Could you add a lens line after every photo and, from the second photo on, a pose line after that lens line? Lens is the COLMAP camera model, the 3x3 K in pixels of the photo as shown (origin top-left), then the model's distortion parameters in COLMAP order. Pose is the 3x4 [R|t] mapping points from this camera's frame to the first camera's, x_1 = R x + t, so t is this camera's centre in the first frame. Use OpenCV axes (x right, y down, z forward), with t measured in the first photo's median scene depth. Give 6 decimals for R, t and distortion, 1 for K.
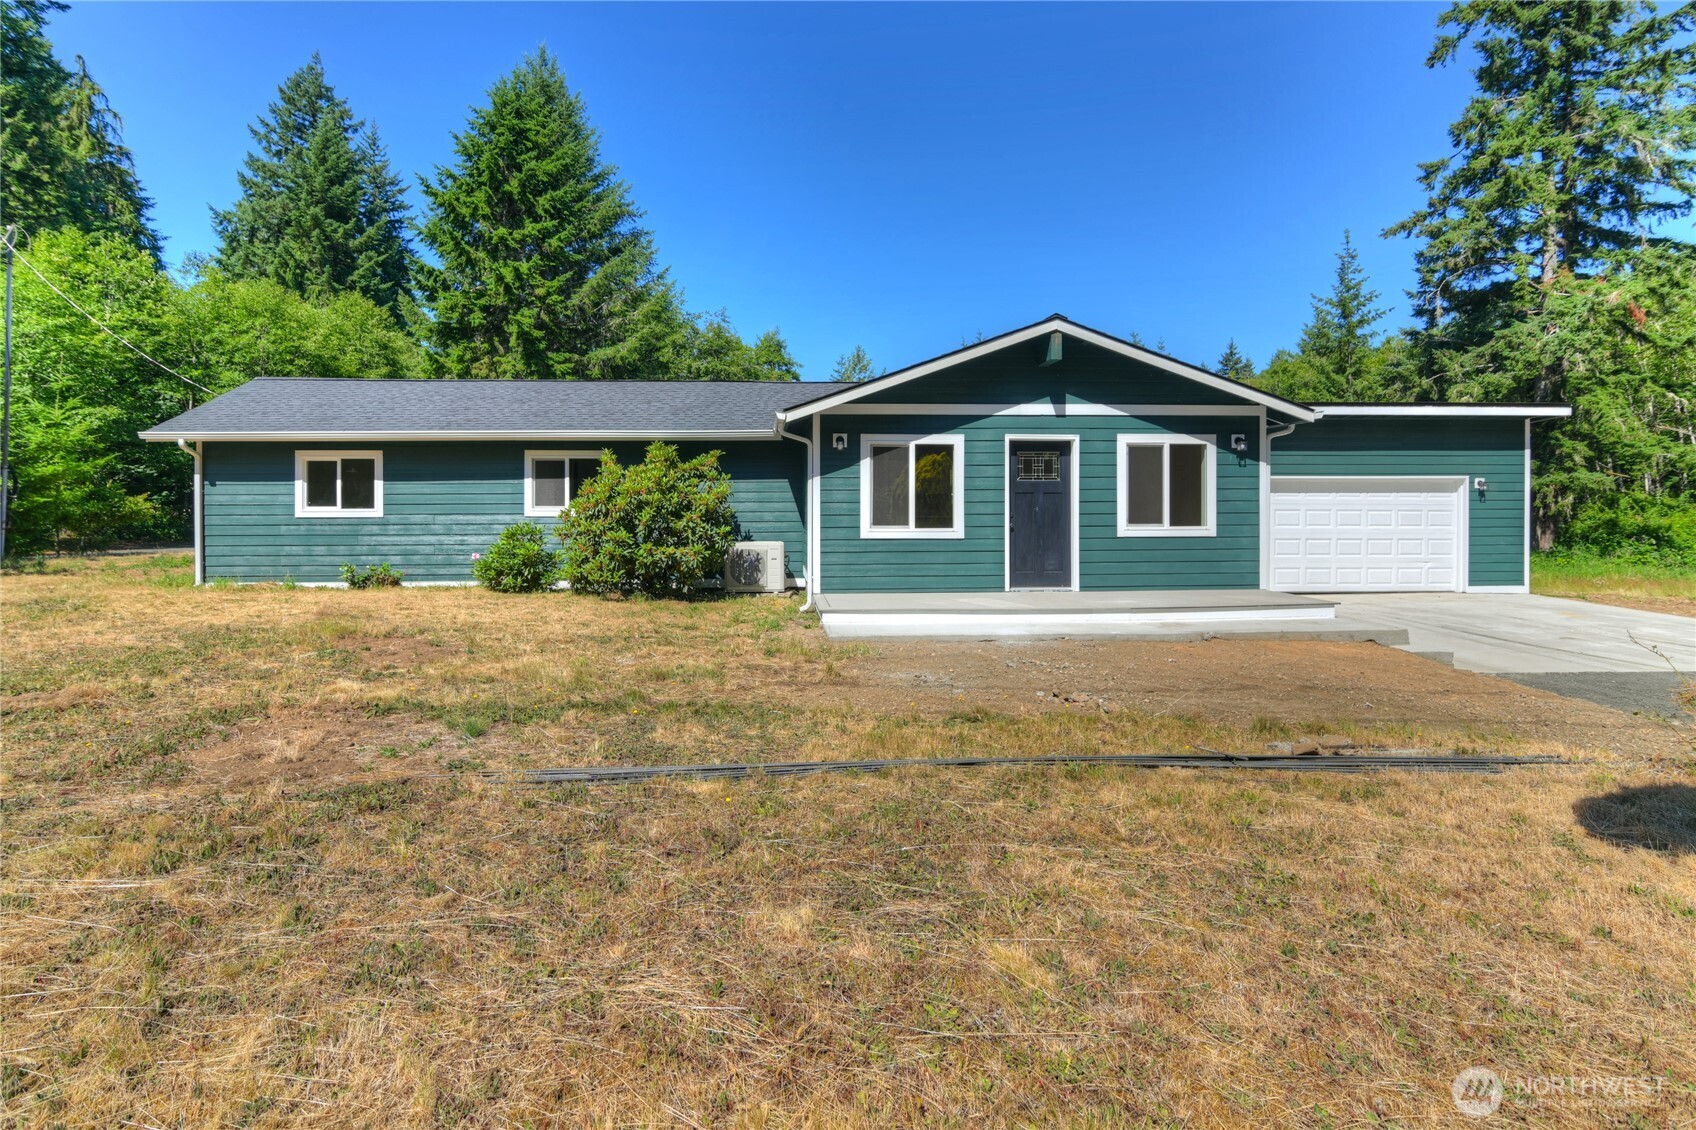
lens RADIAL K [[891.4, 0, 849.2], [0, 891.4, 507.0], [0, 0, 1]] dist [-0.008230, -0.000098]
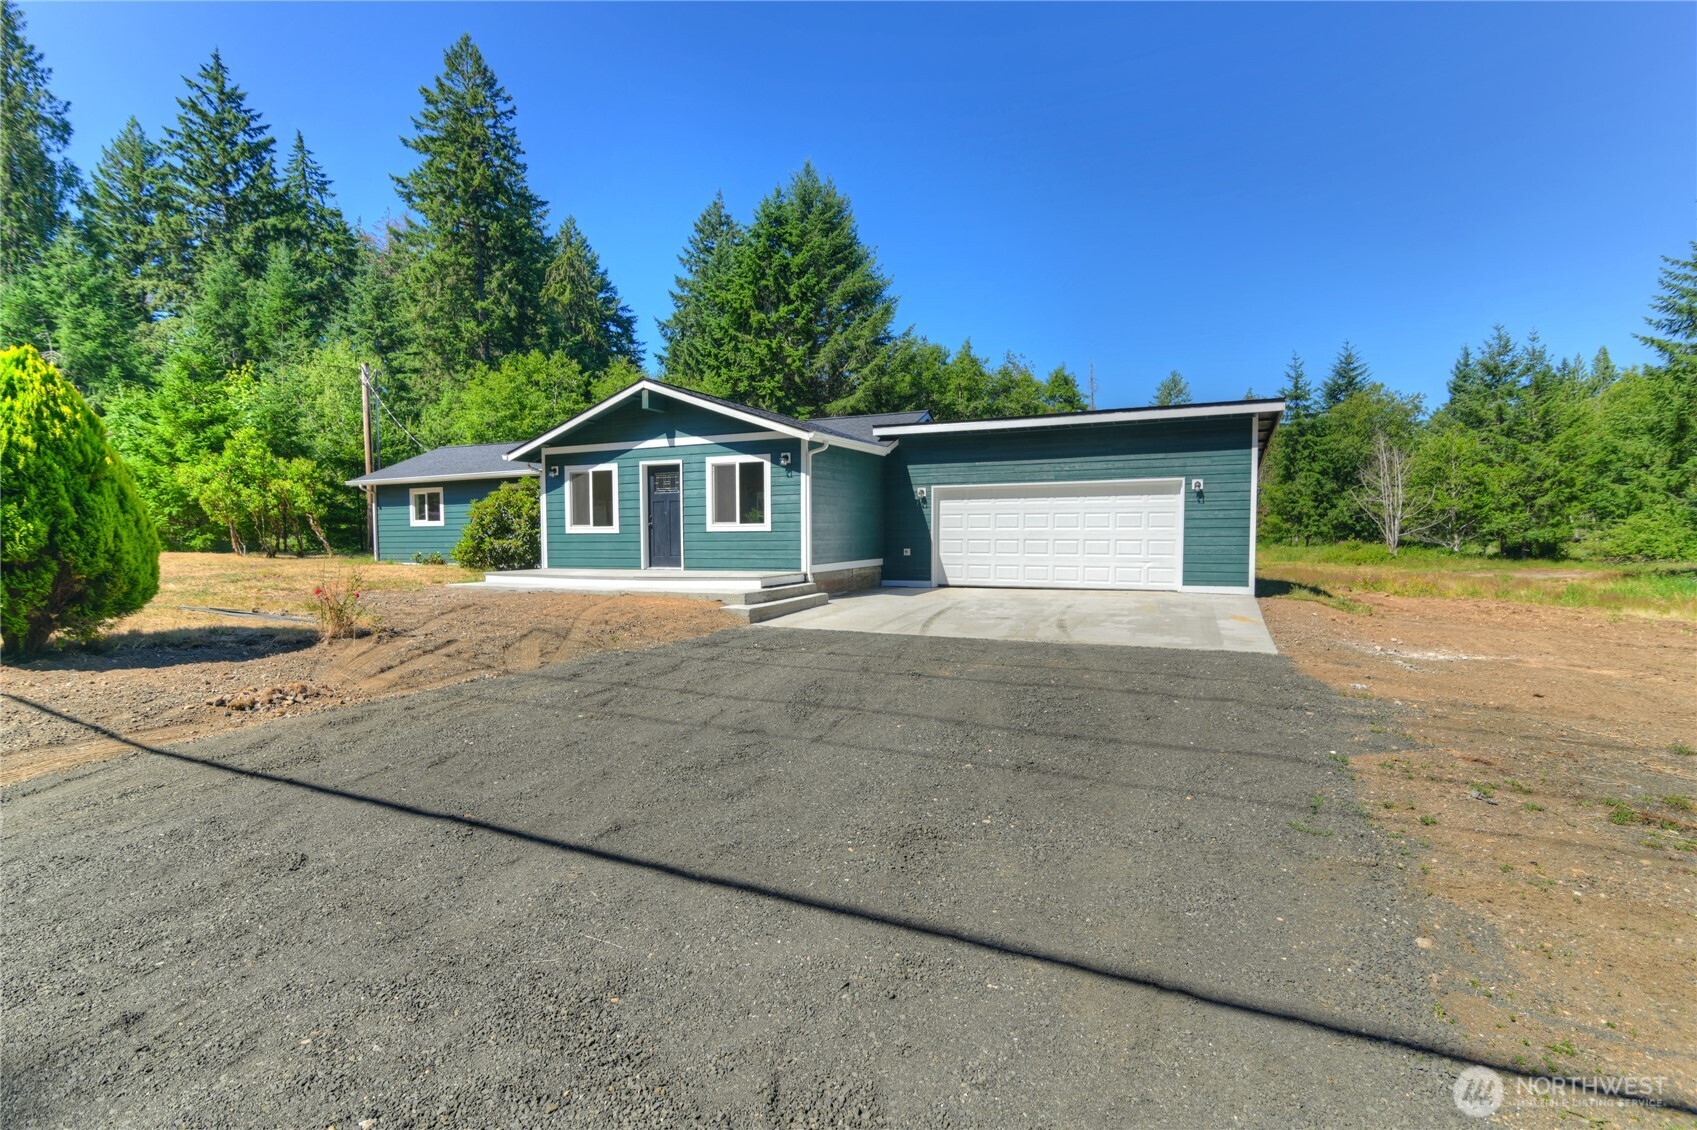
lens RADIAL K [[816.3, 0, 847.2], [0, 816.3, 573.1], [0, 0, 1]] dist [-0.006617, -0.000758]
pose [[0.874724, 0.018591, -0.484265, 0.935400], [0.004386, 0.998919, 0.046271, 0.033685], [0.484602, -0.042598, 0.873697, -0.009259]]
